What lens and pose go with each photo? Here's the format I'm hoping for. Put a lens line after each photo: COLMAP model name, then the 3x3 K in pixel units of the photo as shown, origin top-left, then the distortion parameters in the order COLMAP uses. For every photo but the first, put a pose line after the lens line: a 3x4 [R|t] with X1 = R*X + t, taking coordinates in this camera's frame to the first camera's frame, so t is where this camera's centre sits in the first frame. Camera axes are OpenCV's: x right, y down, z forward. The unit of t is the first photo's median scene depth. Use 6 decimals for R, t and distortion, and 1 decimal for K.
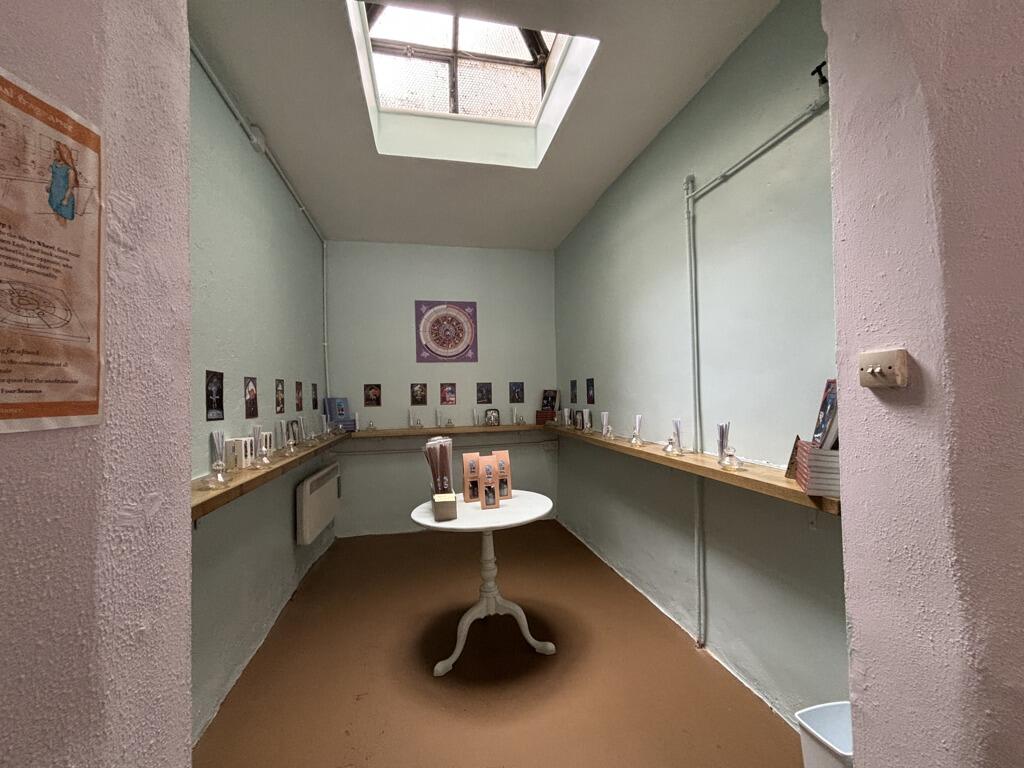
lens RADIAL K [[409.2, 0, 514.6], [0, 409.2, 381.0], [0, 0, 1]] dist [0.000796, 0.000007]
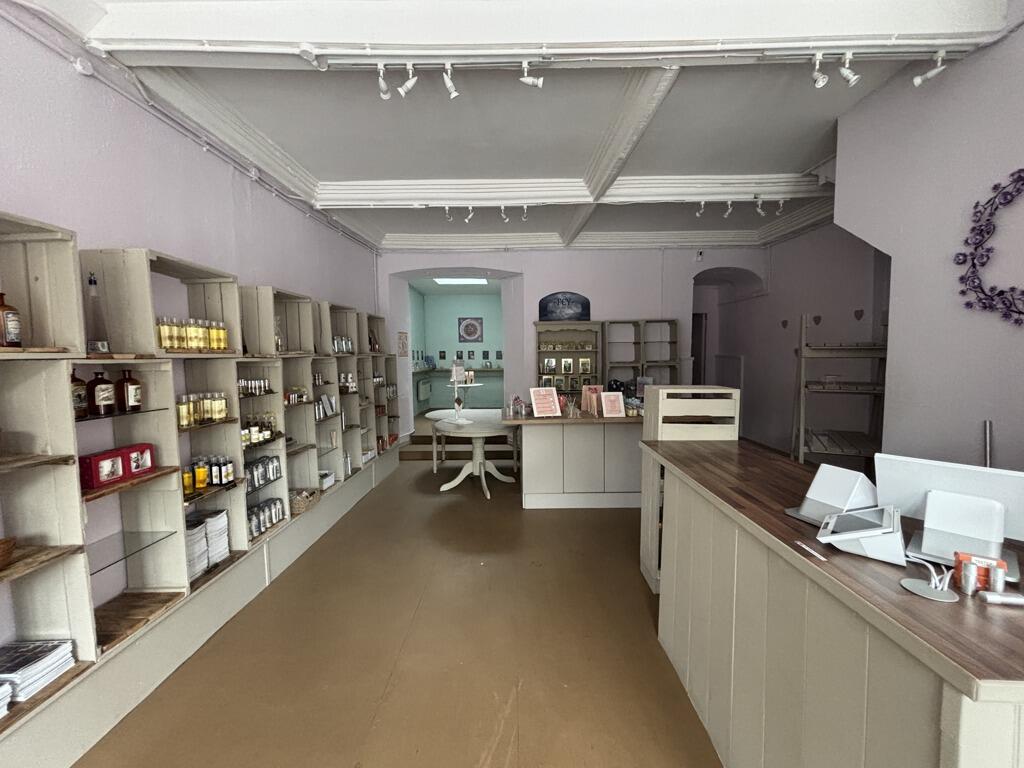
lens RADIAL K [[409.2, 0, 512.2], [0, 409.2, 385.0], [0, 0, 1]] dist [0.000796, 0.000007]
pose [[0.973362, 0.030604, -0.227222, 0.656280], [-0.006739, 0.994442, 0.105069, -0.051390], [0.229175, -0.100739, 0.968158, -1.383434]]
